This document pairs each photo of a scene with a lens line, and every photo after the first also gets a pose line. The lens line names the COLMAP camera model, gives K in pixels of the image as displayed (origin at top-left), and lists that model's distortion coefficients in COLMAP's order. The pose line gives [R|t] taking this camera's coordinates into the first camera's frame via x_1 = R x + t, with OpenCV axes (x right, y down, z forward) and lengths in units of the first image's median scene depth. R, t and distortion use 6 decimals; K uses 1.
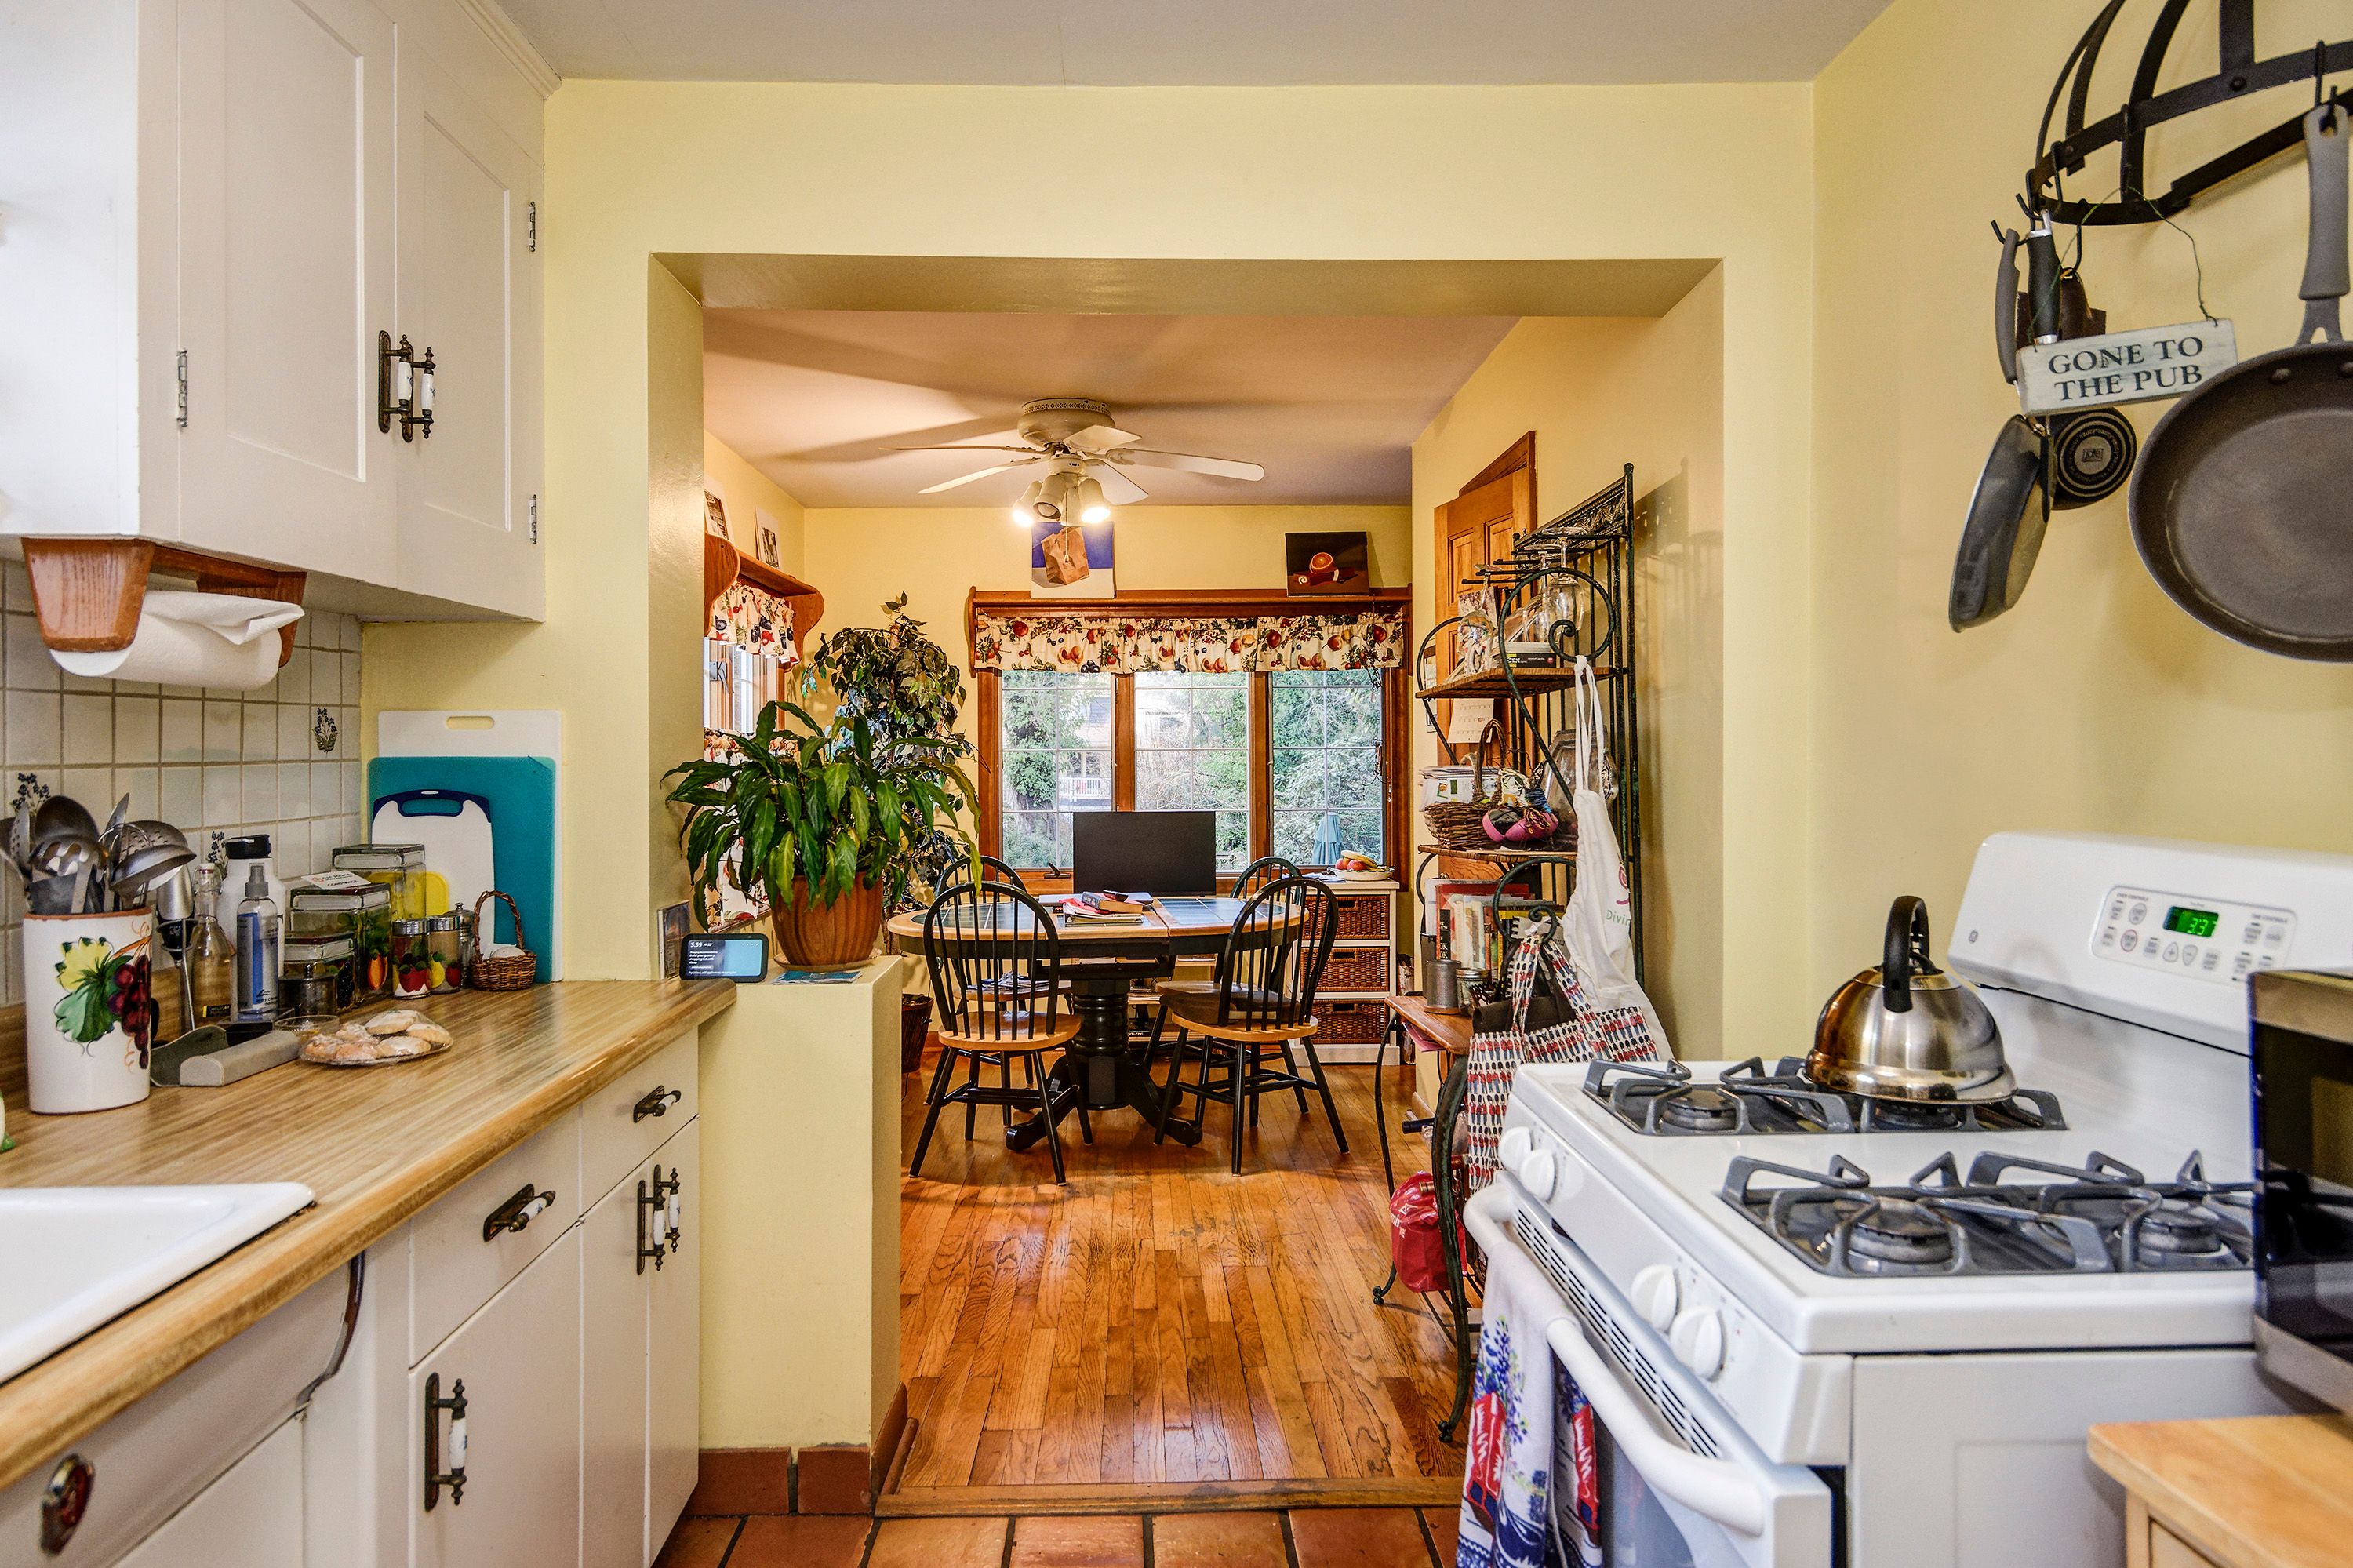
lens RADIAL K [[1554.4, 0, 1174.5], [0, 1554.4, 793.0], [0, 0, 1]] dist [0.015941, -0.007259]
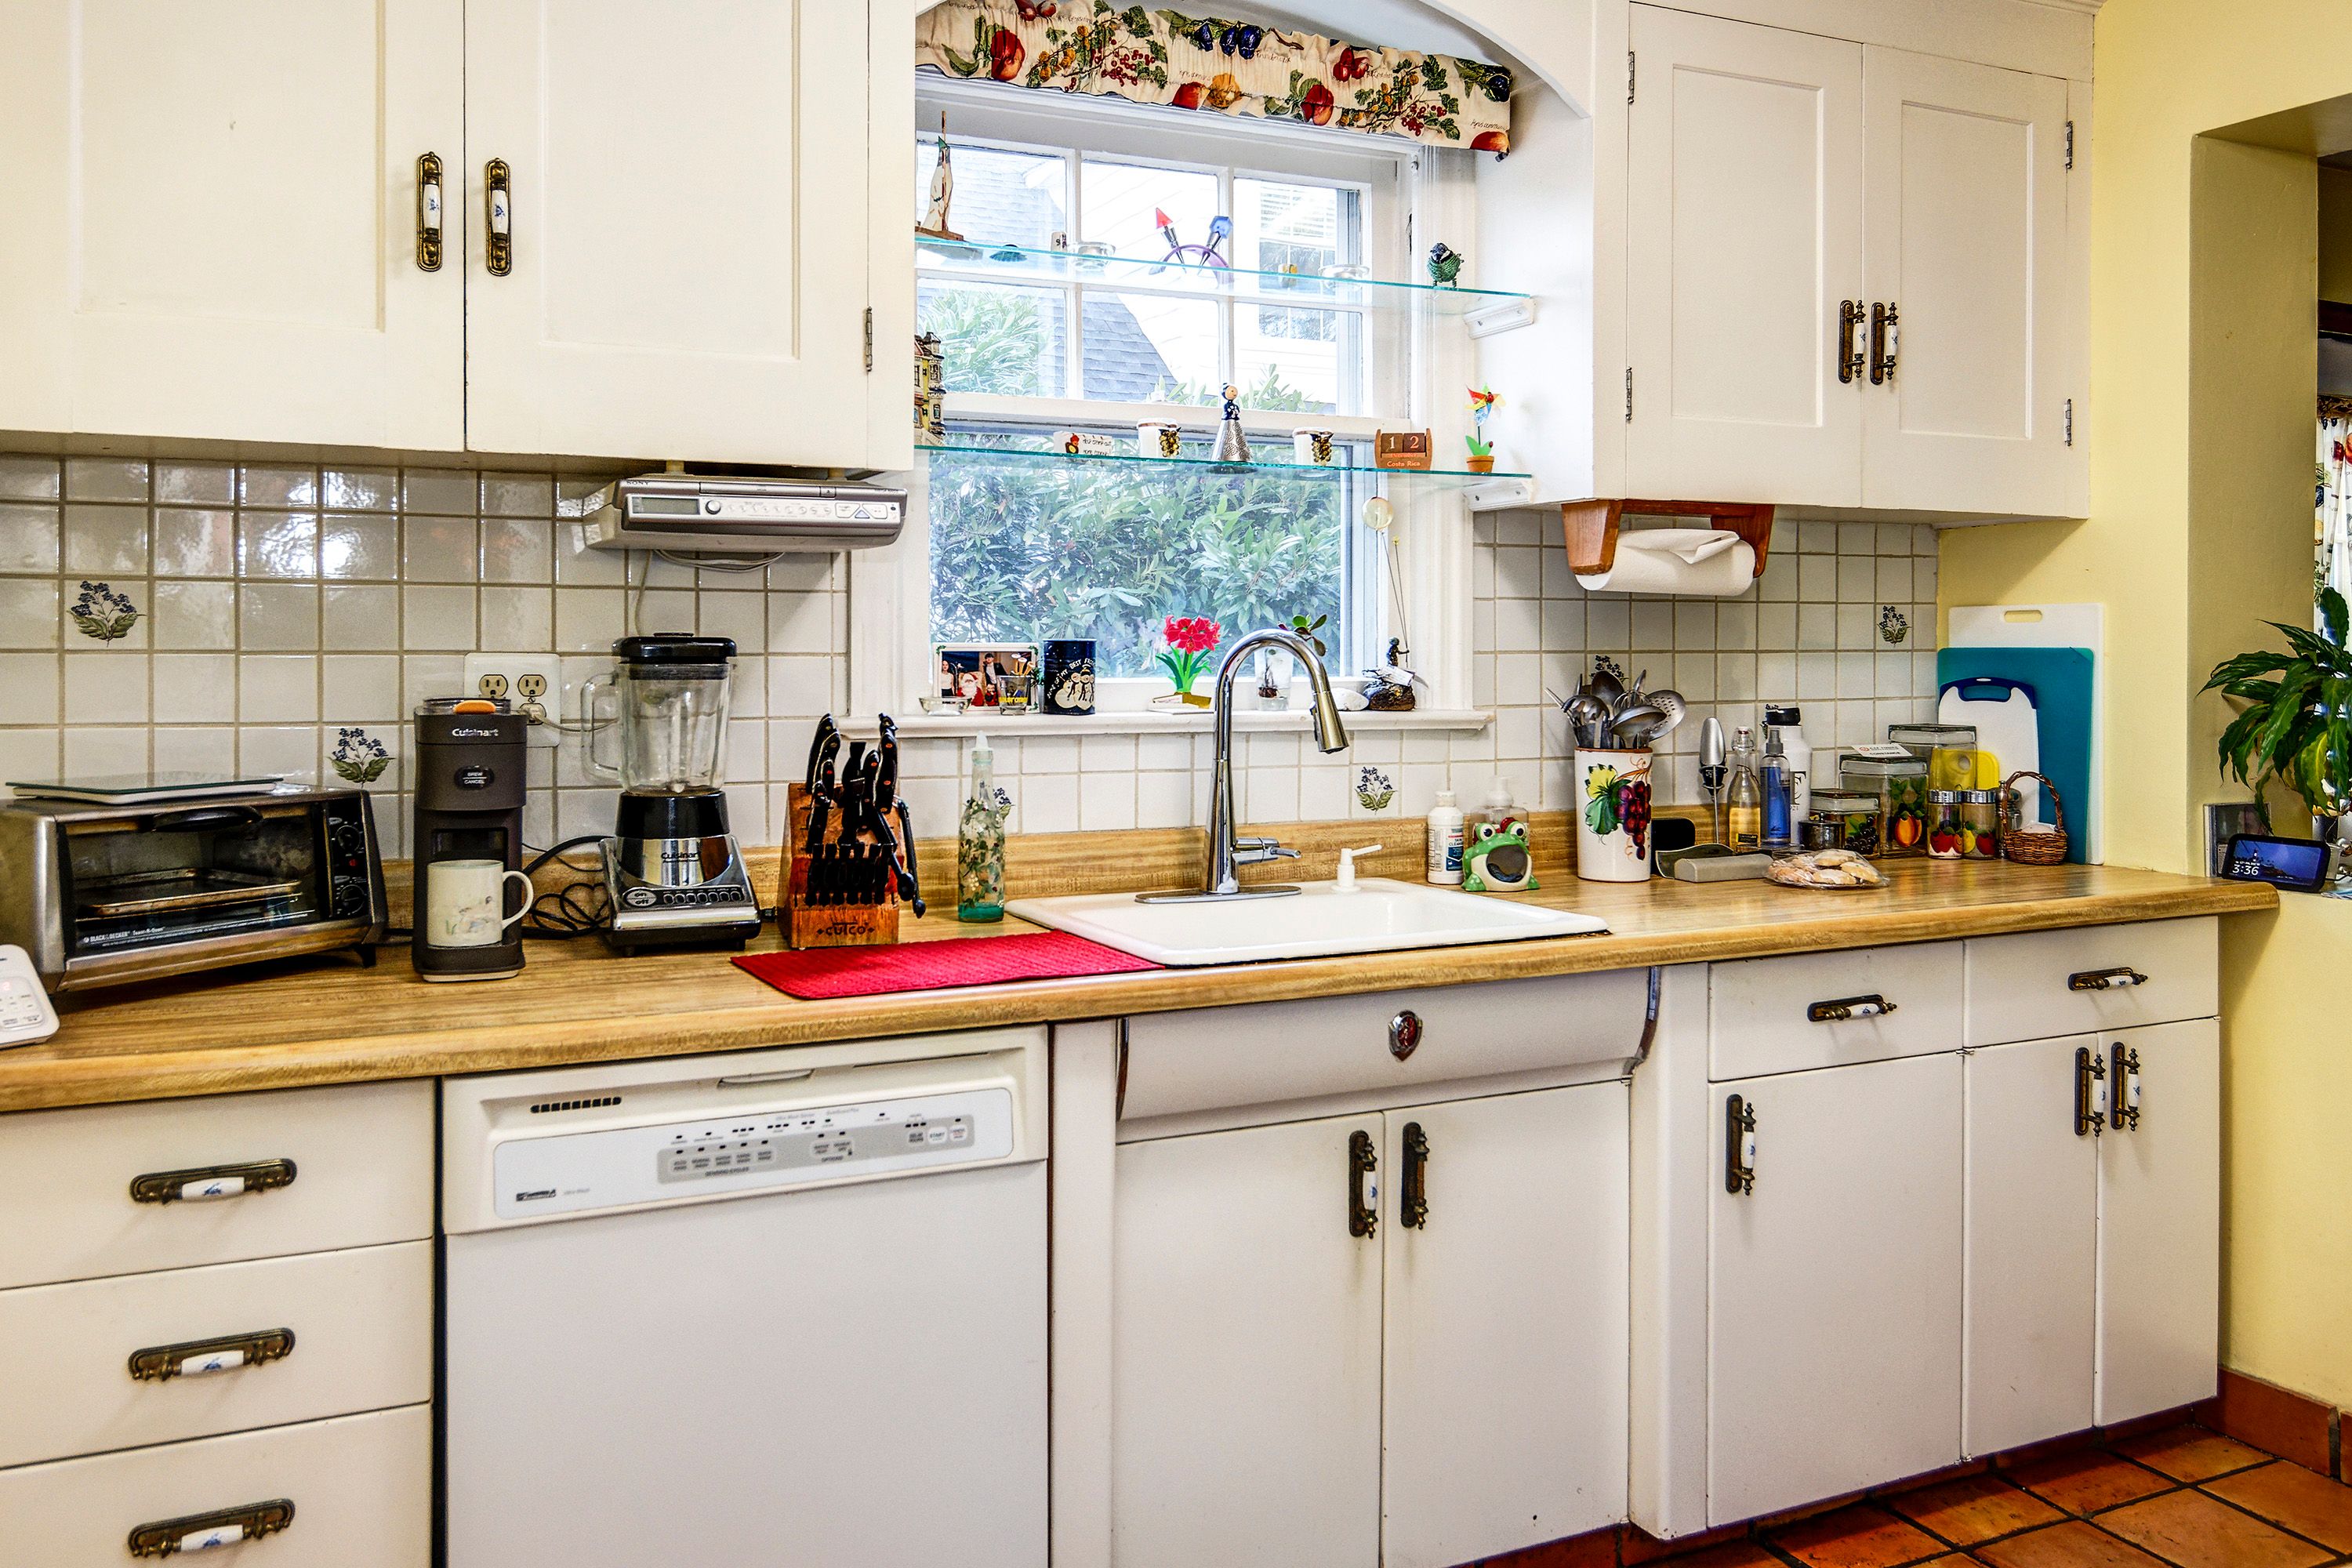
lens RADIAL K [[1794.2, 0, 1181.2], [0, 1794.2, 777.8], [0, 0, 1]] dist [0.019252, -0.011006]
pose [[0.433322, 0.061877, -0.899112, 0.472075], [-0.024535, 0.998080, 0.056863, 0.011671], [0.900905, -0.002581, 0.434009, -0.078898]]
